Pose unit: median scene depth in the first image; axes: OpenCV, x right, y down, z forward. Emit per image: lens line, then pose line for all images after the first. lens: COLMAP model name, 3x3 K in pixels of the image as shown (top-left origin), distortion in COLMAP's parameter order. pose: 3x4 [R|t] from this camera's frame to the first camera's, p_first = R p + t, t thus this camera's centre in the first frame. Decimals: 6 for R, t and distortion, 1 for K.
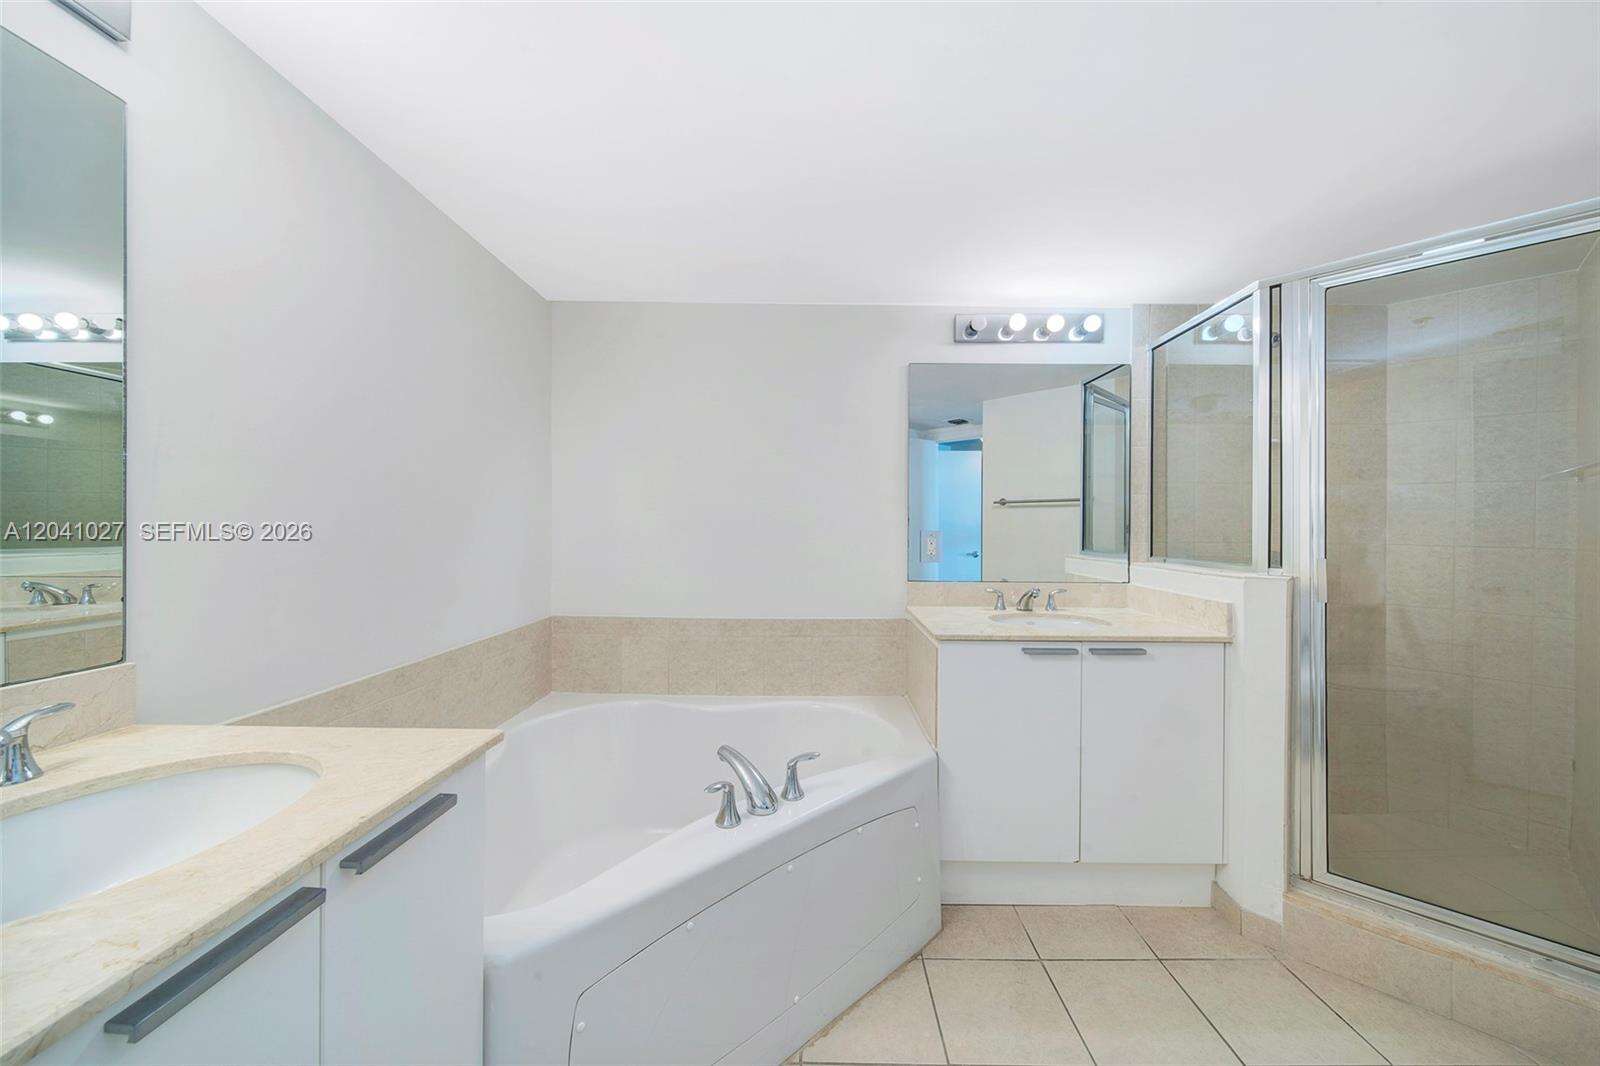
lens RADIAL K [[575.9, 0, 806.9], [0, 575.9, 530.3], [0, 0, 1]] dist [-0.001108, -0.000234]
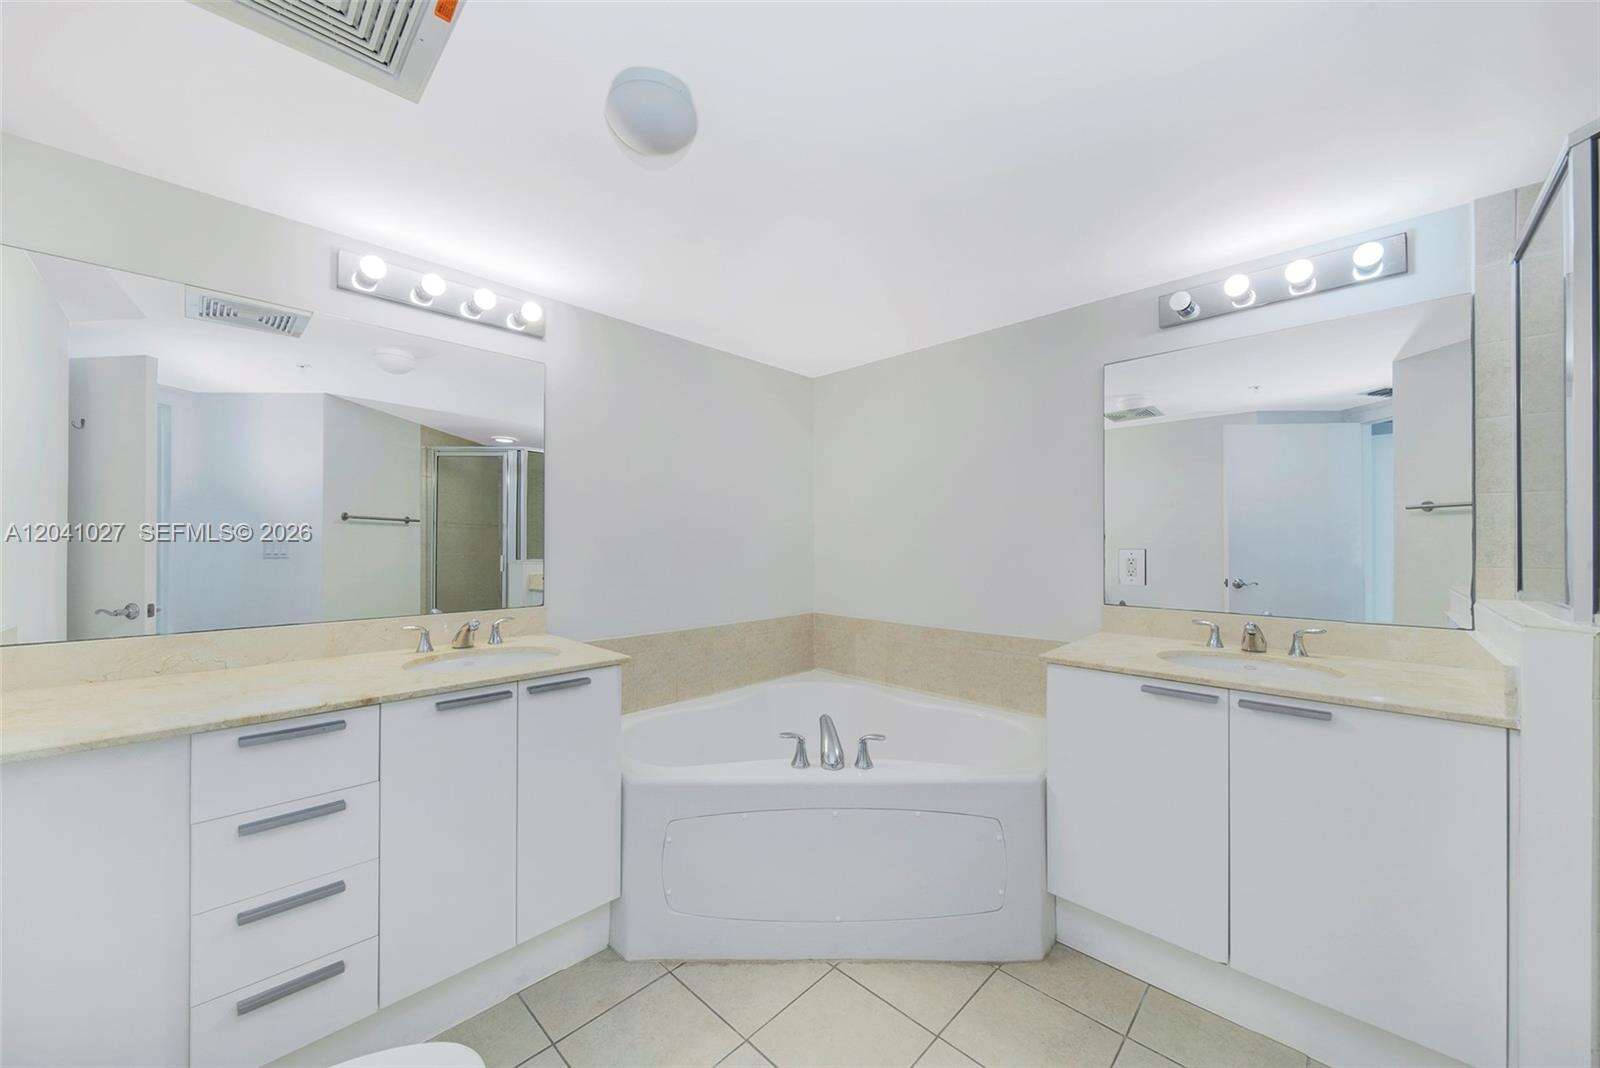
lens RADIAL K [[571.5, 0, 796.9], [0, 571.5, 543.7], [0, 0, 1]] dist [0.008234, -0.000172]
pose [[0.727825, -0.005416, -0.685742, 0.593352], [0.000266, 0.999971, -0.007616, -0.001679], [0.685763, 0.005360, 0.727805, 0.009654]]
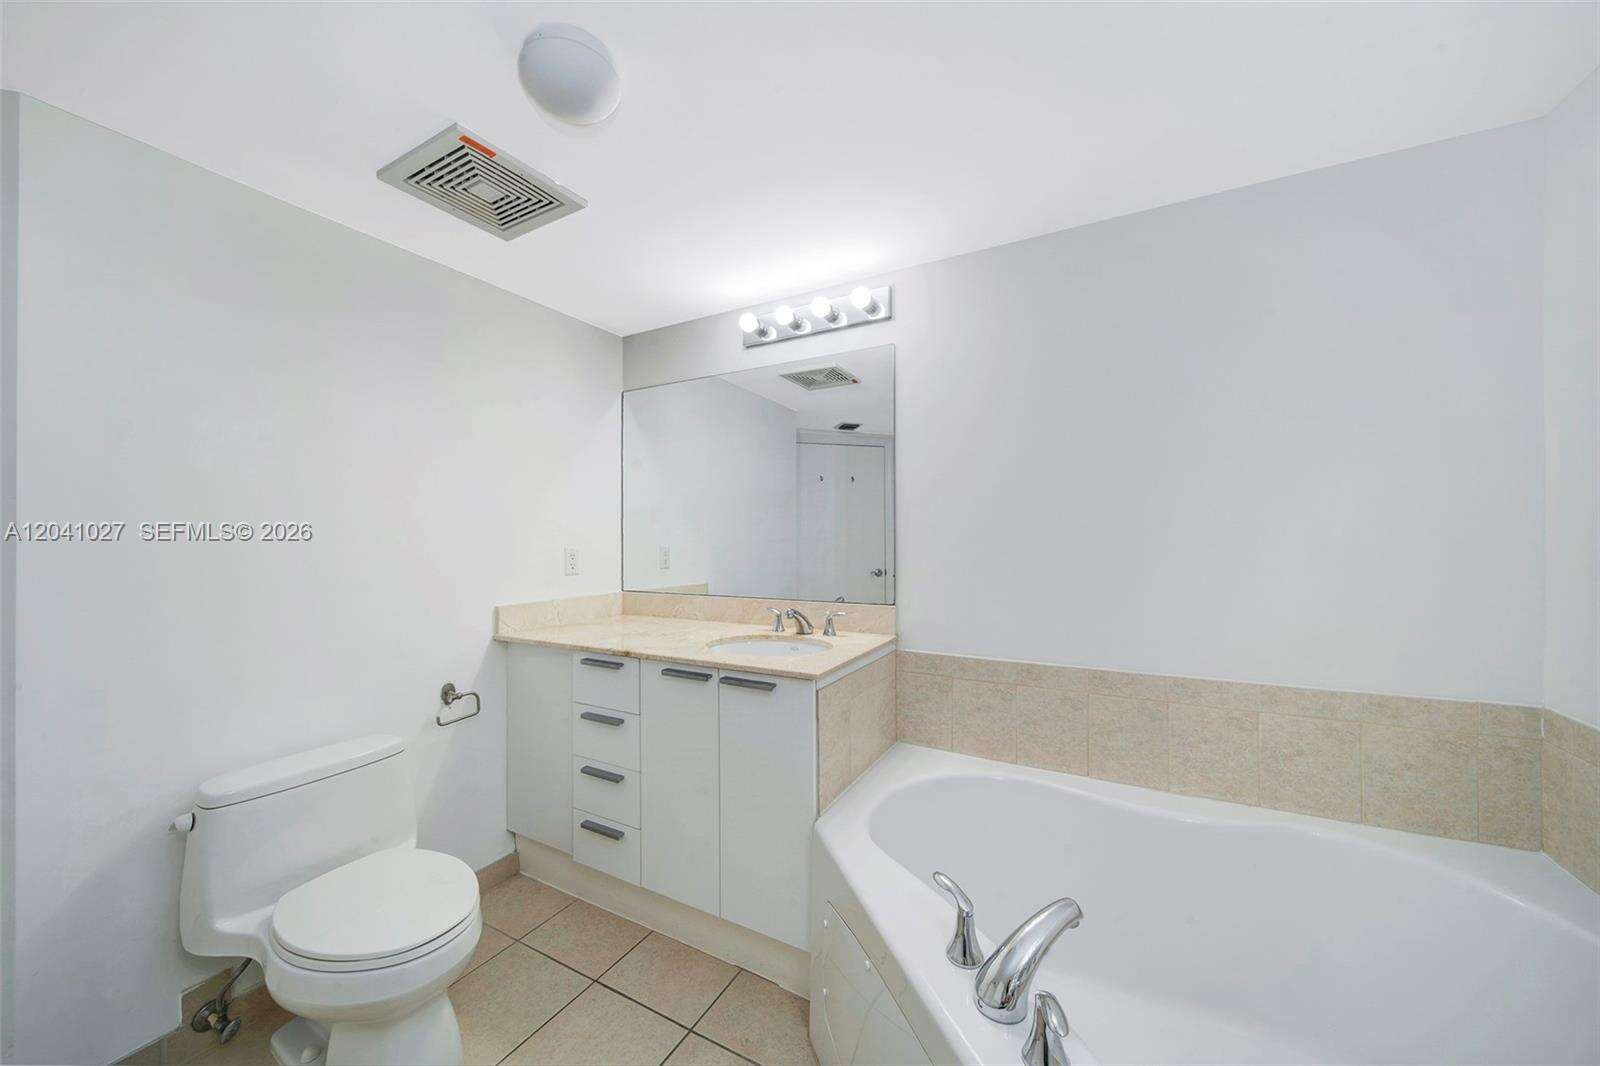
lens RADIAL K [[572.4, 0, 800.0], [0, 572.4, 533.0], [0, 0, 1]] dist [-0.001332, -0.000322]
pose [[-0.462742, -0.017471, -0.886321, 0.452663], [-0.001799, 0.999822, -0.018769, 0.000083], [0.886491, -0.007091, -0.462691, 0.866746]]
